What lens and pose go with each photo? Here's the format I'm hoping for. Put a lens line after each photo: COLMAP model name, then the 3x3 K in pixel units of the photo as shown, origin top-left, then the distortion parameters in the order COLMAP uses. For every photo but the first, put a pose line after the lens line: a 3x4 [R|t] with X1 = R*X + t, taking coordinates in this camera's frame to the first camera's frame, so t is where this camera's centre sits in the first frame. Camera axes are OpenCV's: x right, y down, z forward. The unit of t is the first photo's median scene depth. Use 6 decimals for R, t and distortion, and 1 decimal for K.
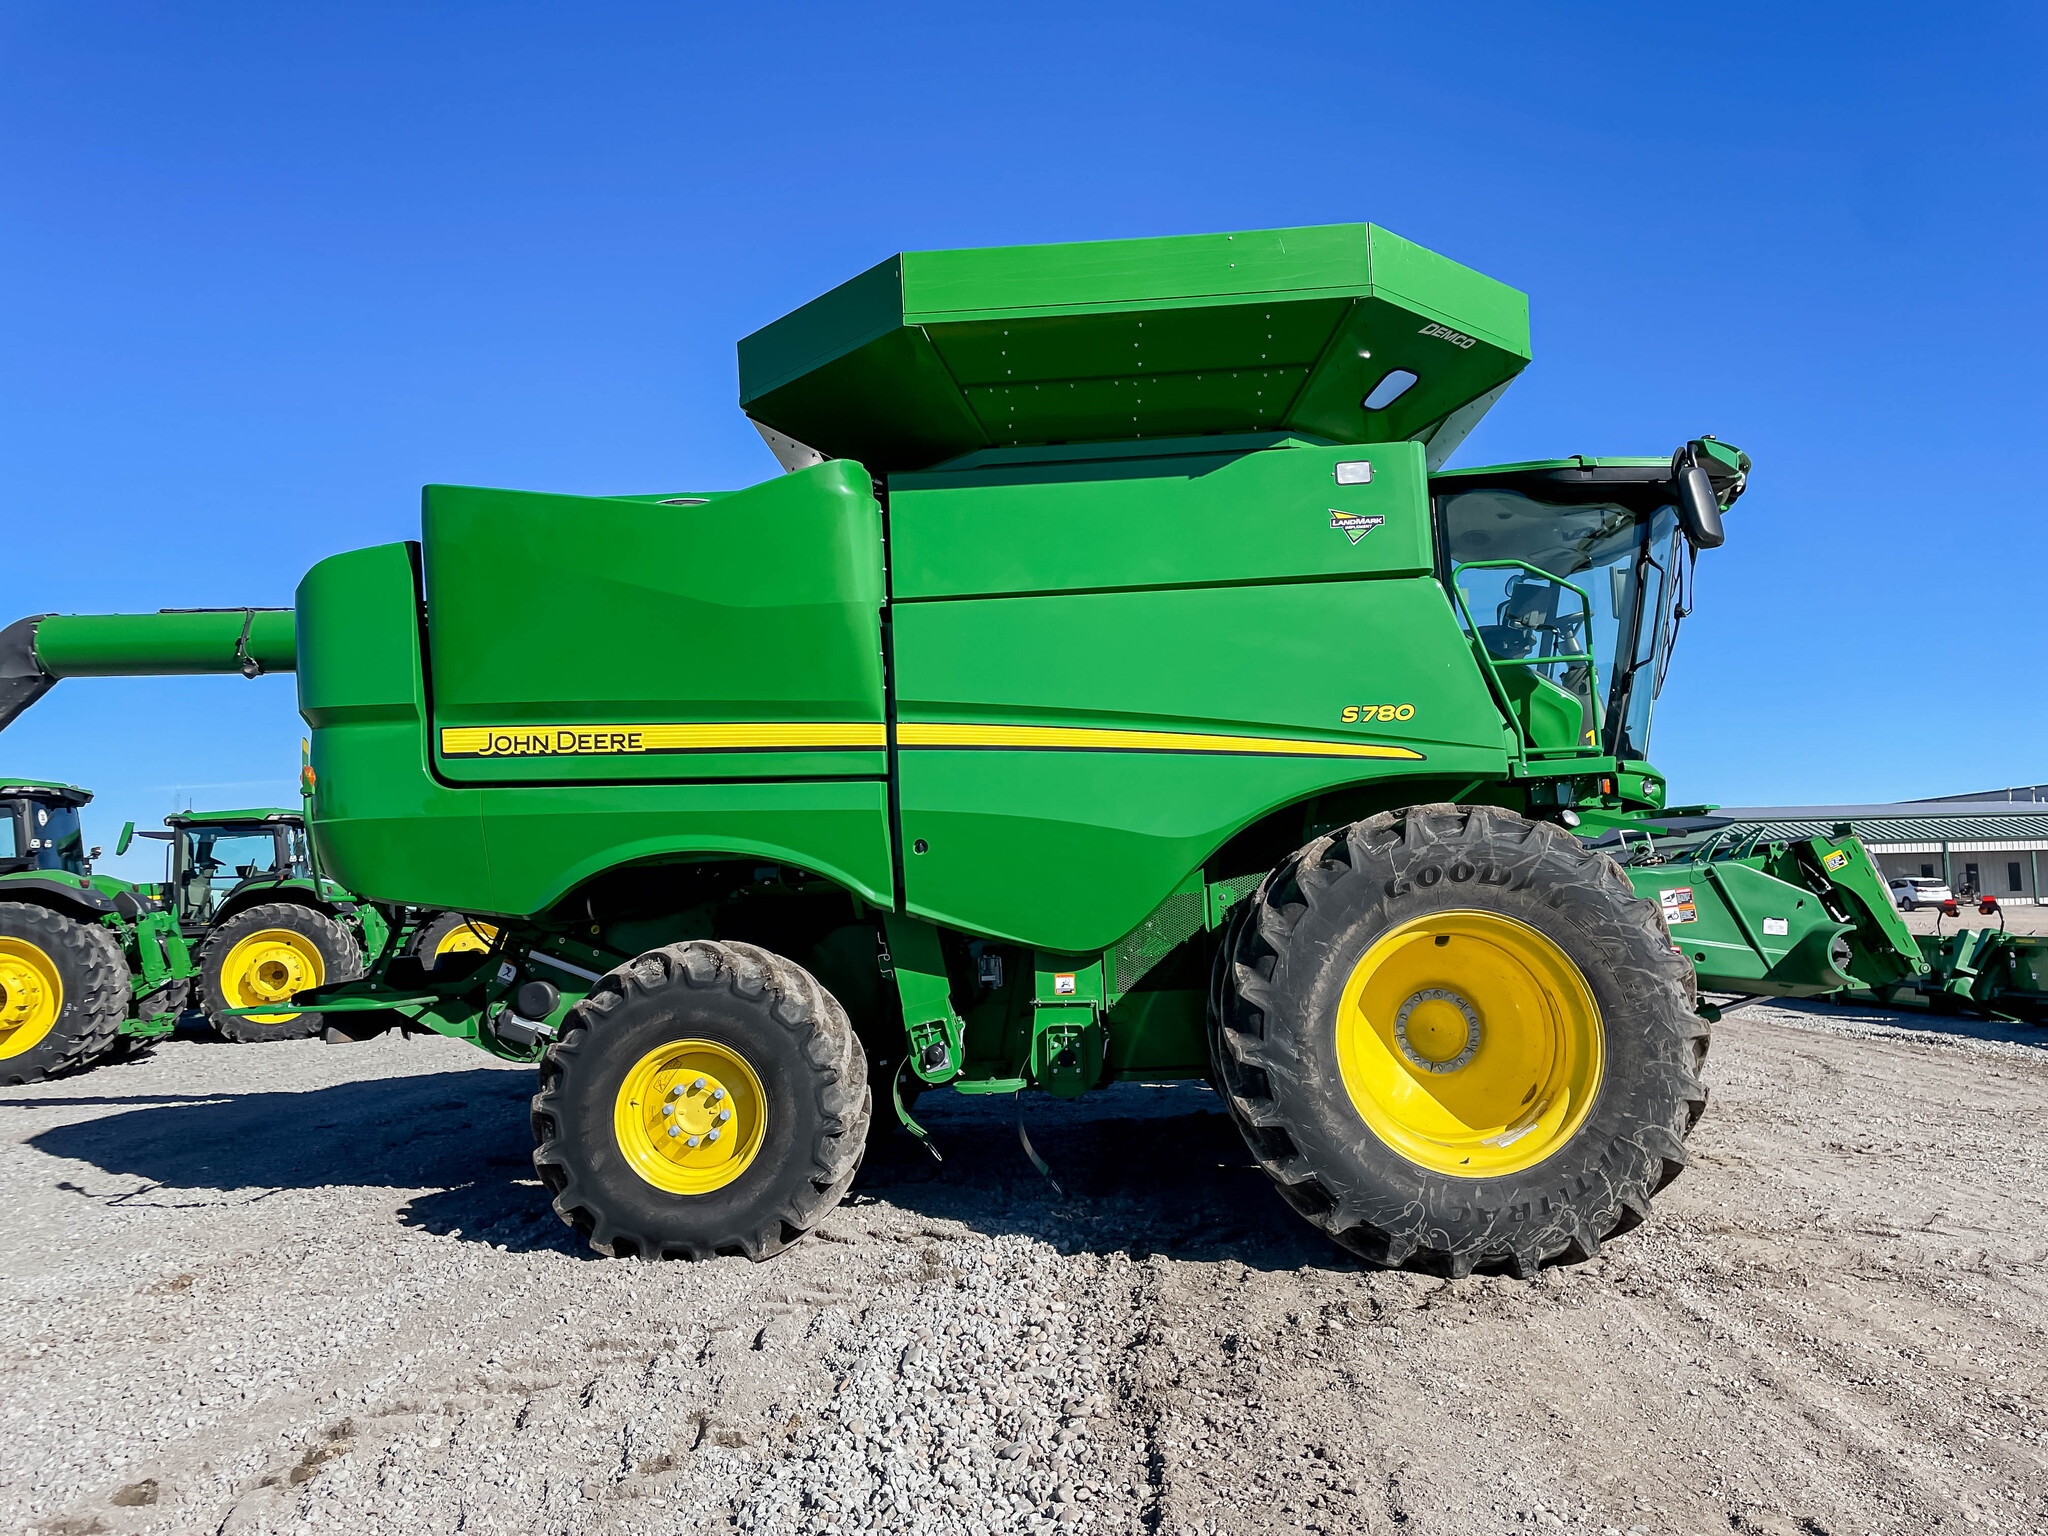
lens RADIAL K [[1544.1, 0, 1014.1], [0, 1544.1, 753.5], [0, 0, 1]] dist [0.075708, -0.084552]
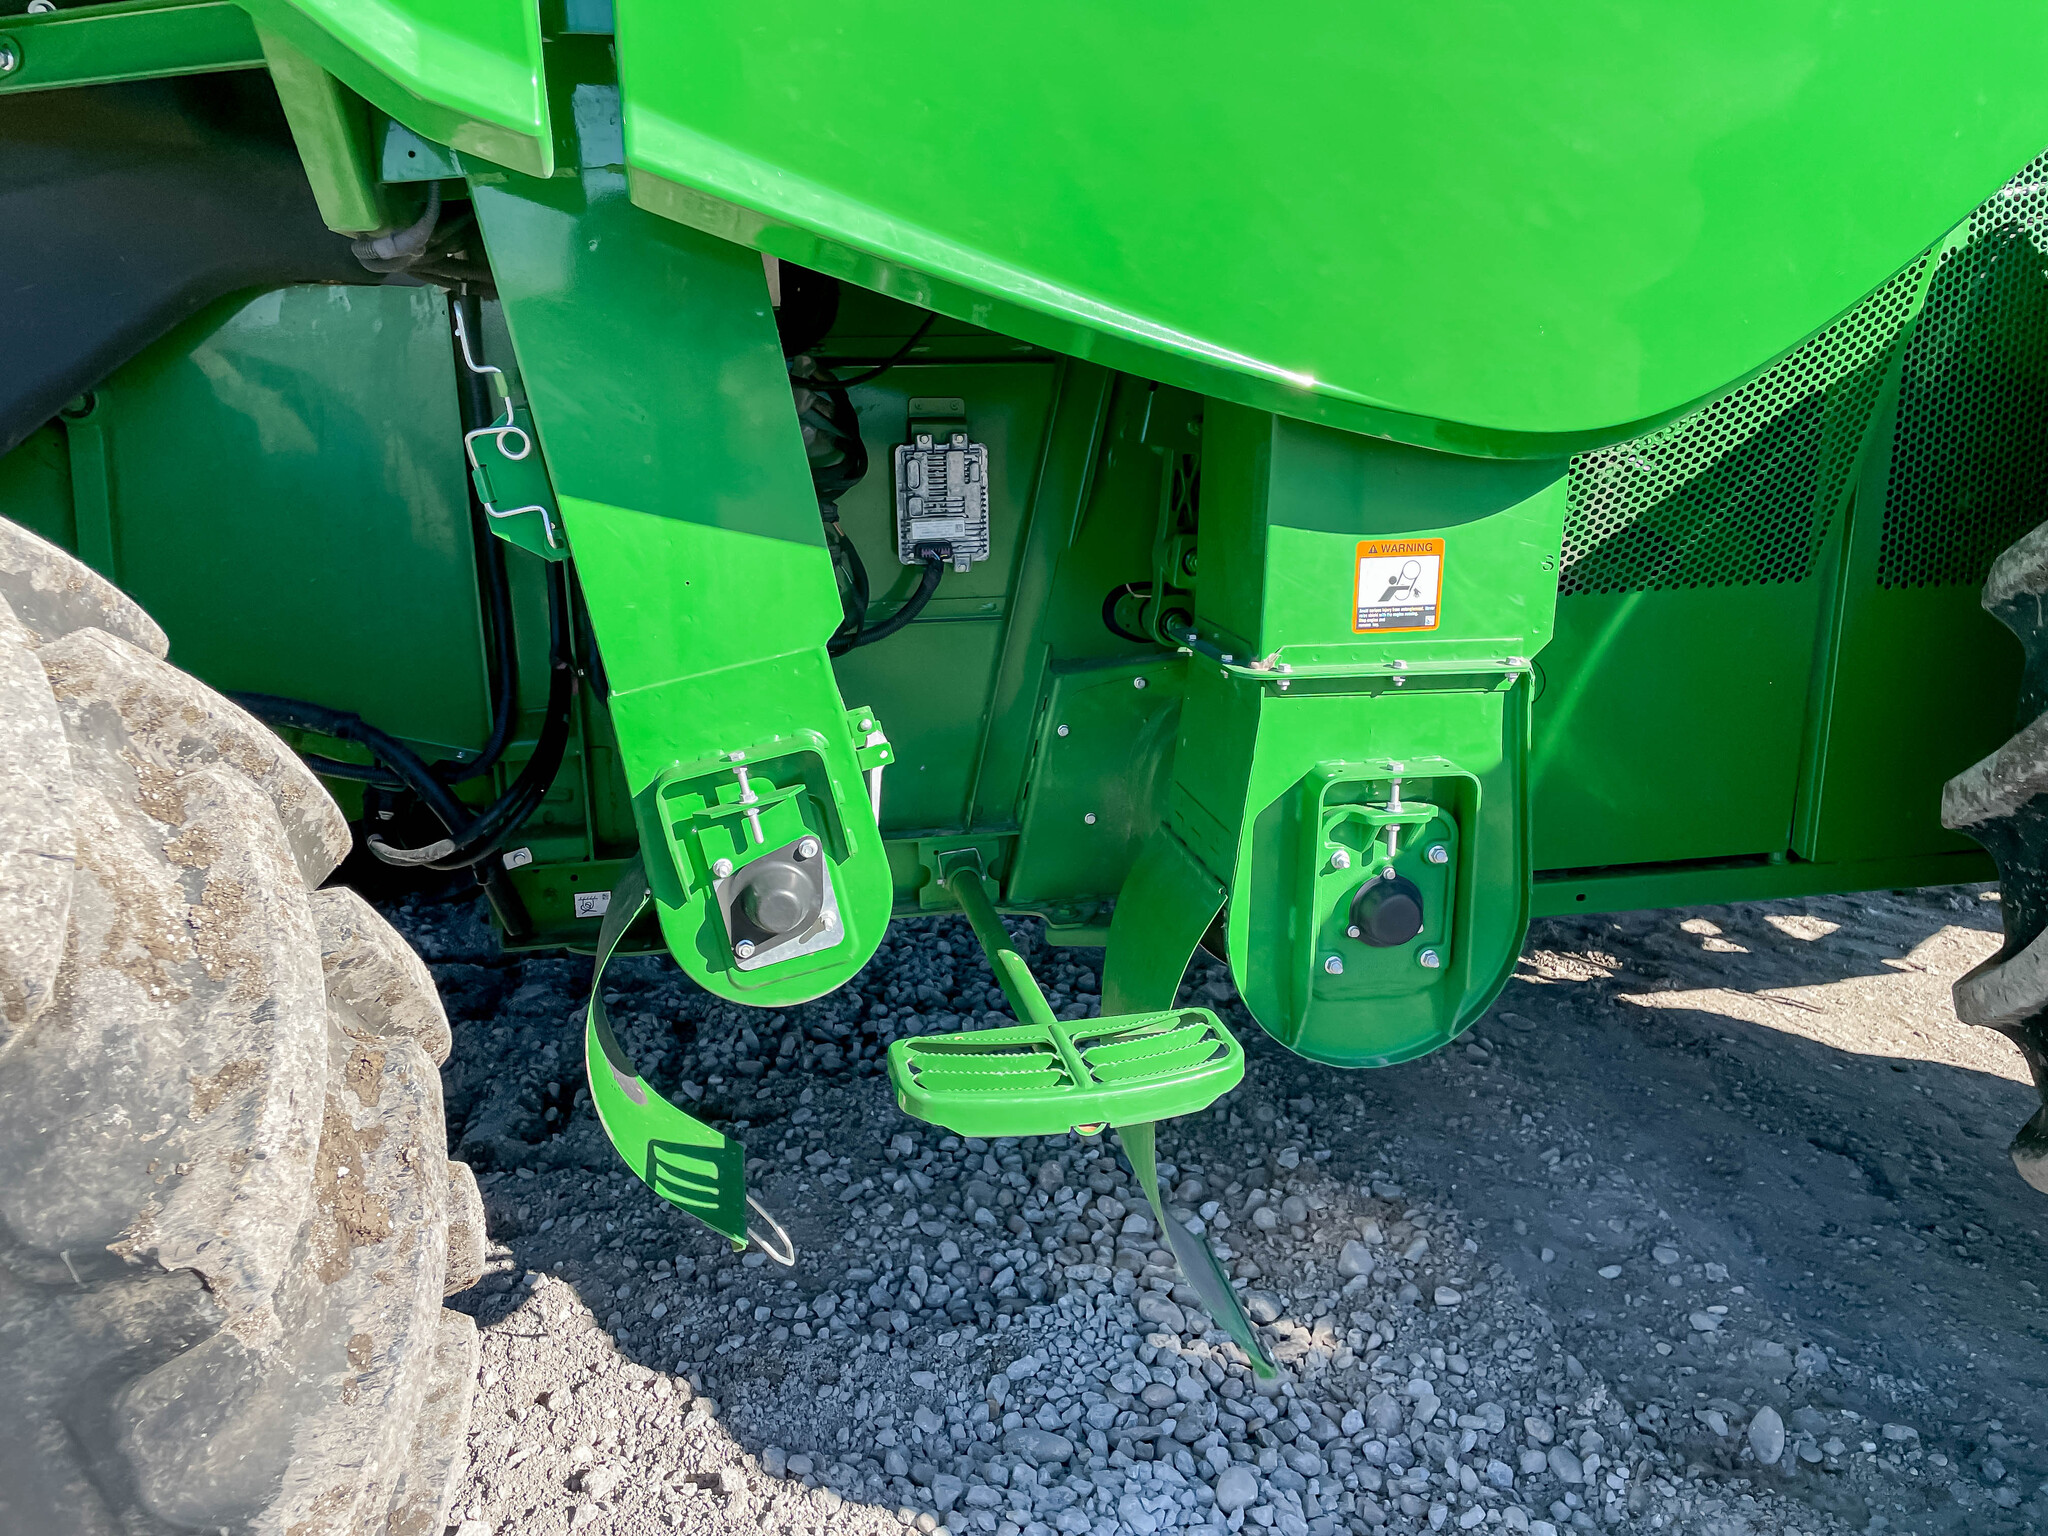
lens RADIAL K [[1554.4, 0, 1030.0], [0, 1554.4, 778.0], [0, 0, 1]] dist [0.066043, -0.082296]
pose [[0.967333, -0.032529, 0.251414, -0.072294], [-0.060631, 0.933266, 0.354033, 0.101208], [-0.246153, -0.357711, 0.900806, 0.813505]]
